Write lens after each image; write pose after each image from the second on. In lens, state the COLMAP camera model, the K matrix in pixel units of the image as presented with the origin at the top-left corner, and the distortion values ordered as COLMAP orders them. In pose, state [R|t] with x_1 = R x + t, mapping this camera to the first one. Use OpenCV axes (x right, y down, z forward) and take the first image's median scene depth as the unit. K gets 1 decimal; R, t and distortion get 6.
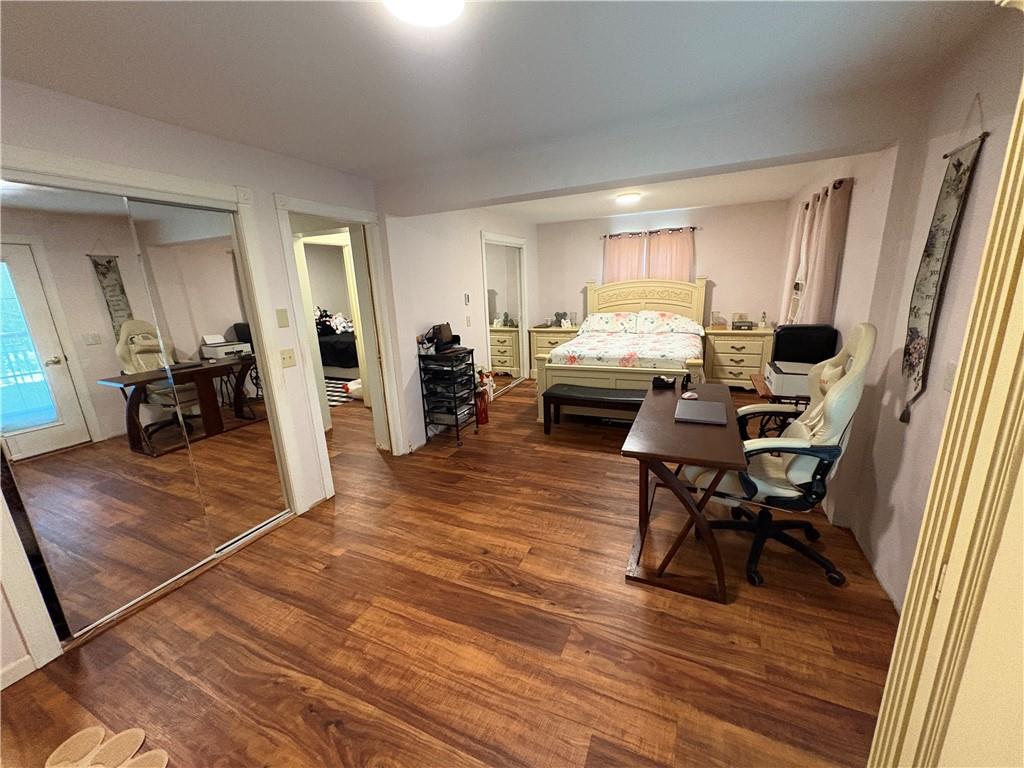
lens RADIAL K [[406.2, 0, 512.2], [0, 406.2, 383.9], [0, 0, 1]] dist [-0.001721, 0.000471]
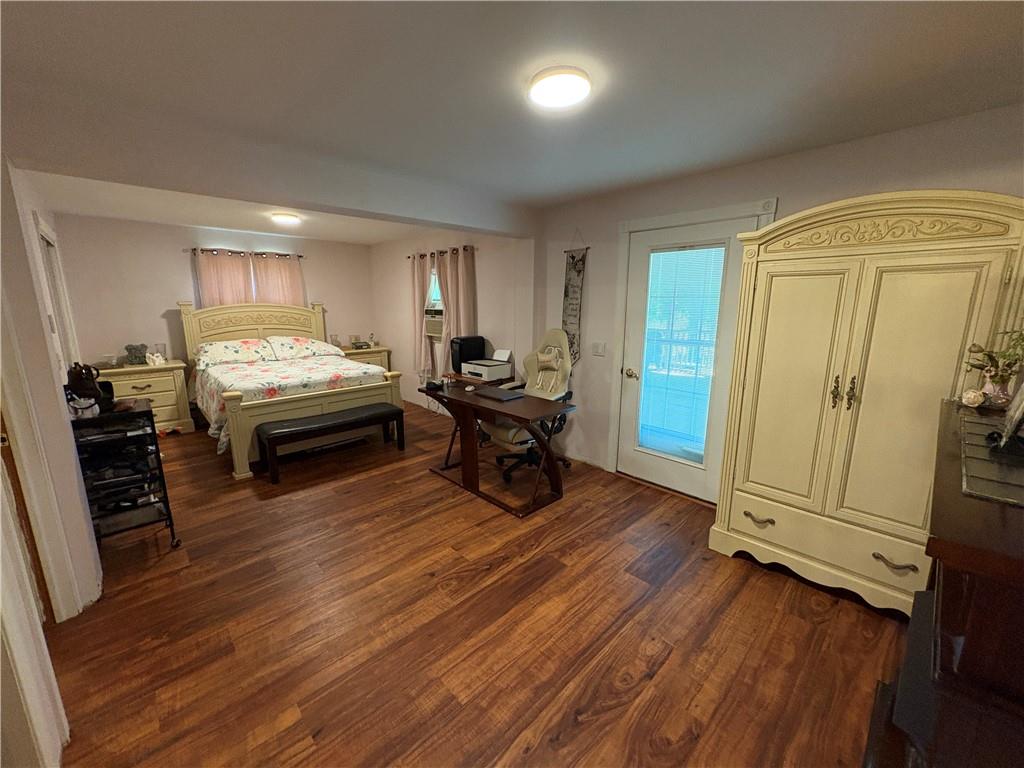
lens RADIAL K [[406.2, 0, 510.4], [0, 406.2, 382.8], [0, 0, 1]] dist [-0.001721, 0.000471]
pose [[0.370032, -0.141284, 0.918213, -0.865173], [0.209182, 0.975659, 0.065824, -0.058475], [-0.905162, 0.167717, 0.390580, 0.398342]]
